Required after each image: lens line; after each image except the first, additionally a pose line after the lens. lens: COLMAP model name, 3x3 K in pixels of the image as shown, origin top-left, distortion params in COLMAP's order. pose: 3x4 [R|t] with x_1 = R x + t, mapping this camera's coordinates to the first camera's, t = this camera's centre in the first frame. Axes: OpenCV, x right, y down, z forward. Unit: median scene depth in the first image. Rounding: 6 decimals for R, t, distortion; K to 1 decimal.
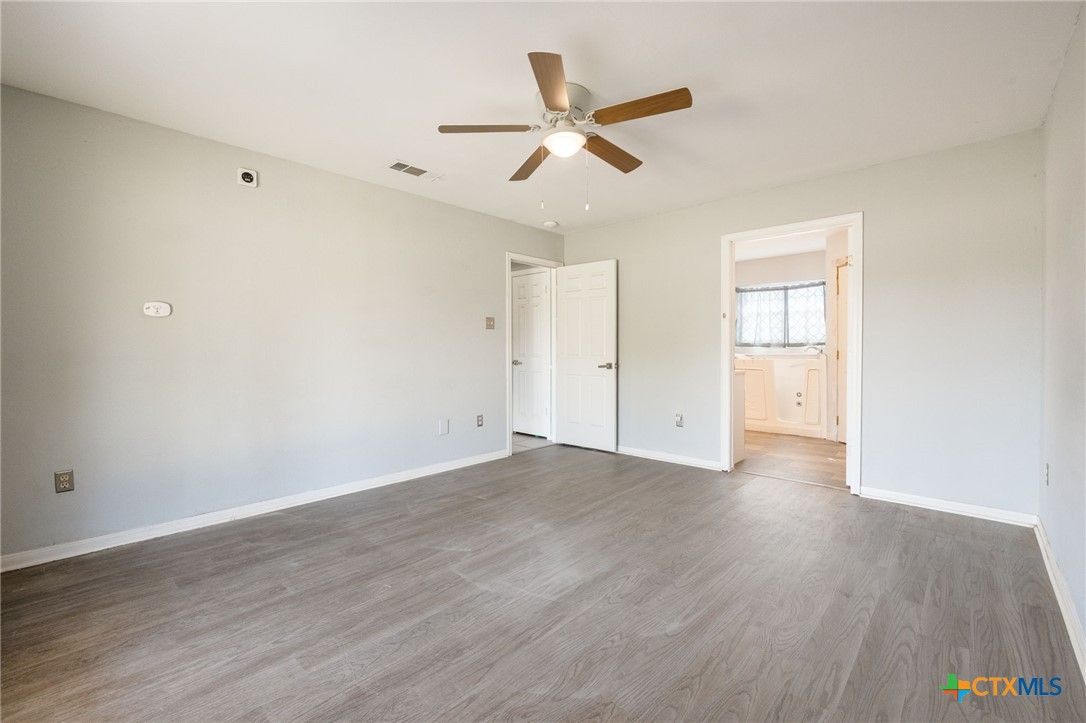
lens RADIAL K [[457.6, 0, 532.4], [0, 457.6, 357.9], [0, 0, 1]] dist [-0.014791, 0.000450]
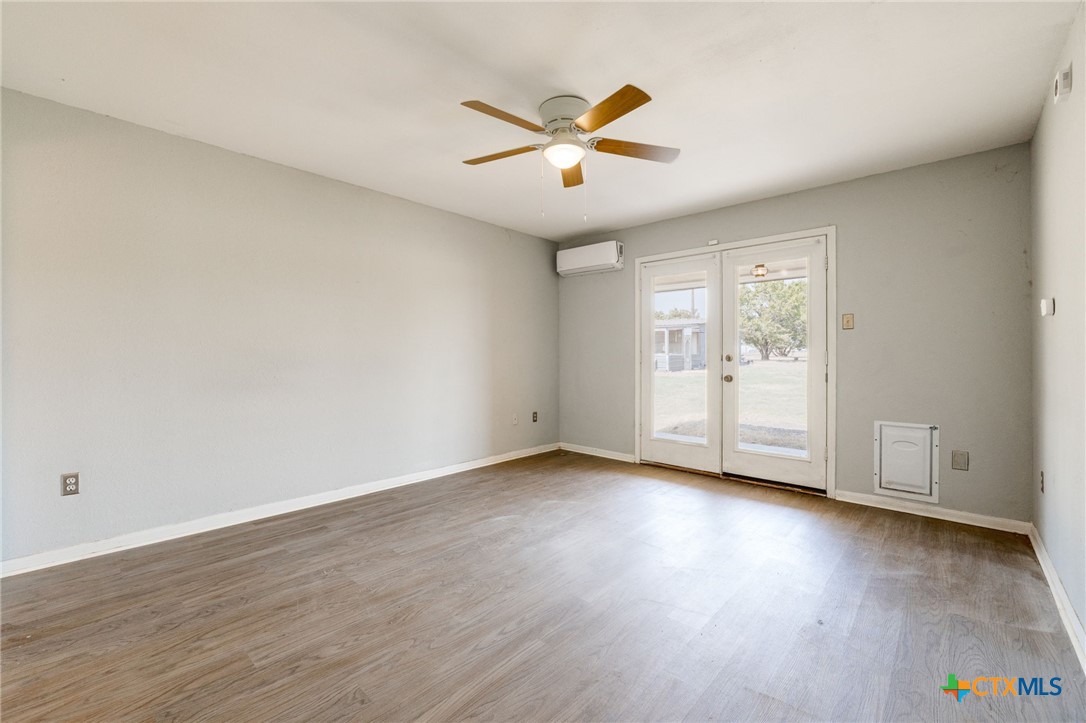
lens RADIAL K [[457.6, 0, 532.4], [0, 457.6, 357.9], [0, 0, 1]] dist [-0.014791, 0.000450]
pose [[-0.999758, -0.000142, -0.022012, 0.141030], [-0.000733, 0.999639, 0.026857, -0.035450], [0.022001, 0.026866, -0.999397, 1.714983]]
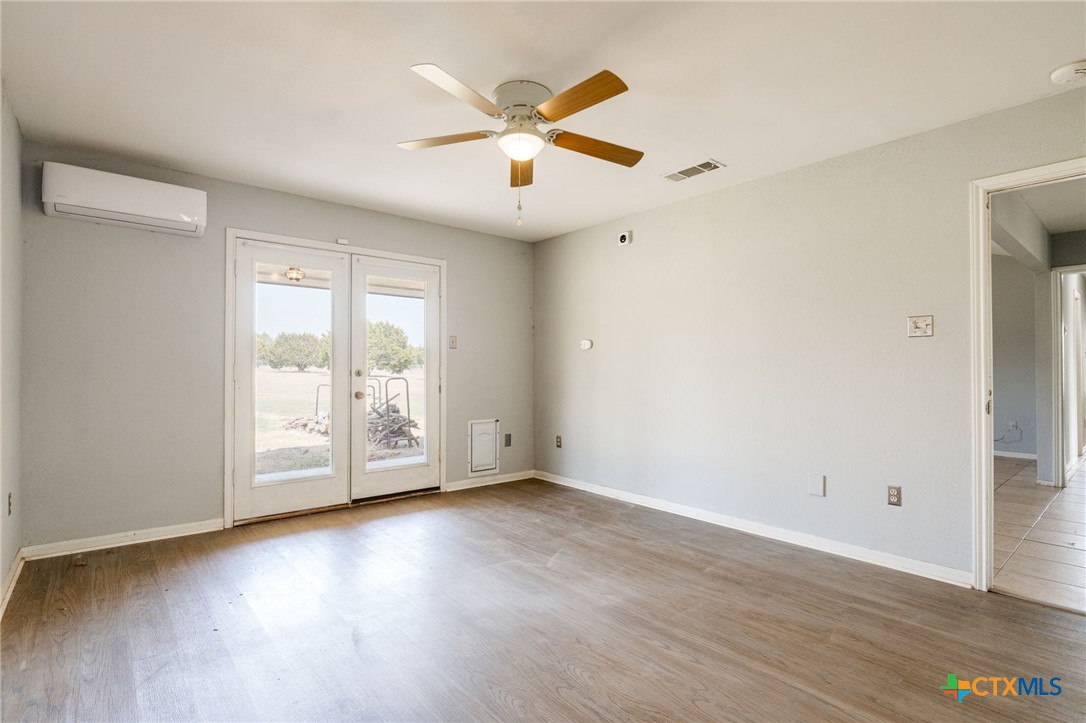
lens RADIAL K [[516.9, 0, 543.0], [0, 516.9, 364.8], [0, 0, 1]] dist [0.001823, 0.000182]
pose [[-0.096395, -0.007808, -0.995313, 0.918200], [-0.022240, 0.999736, -0.005689, -0.023477], [0.995095, 0.021587, -0.096543, 0.970107]]
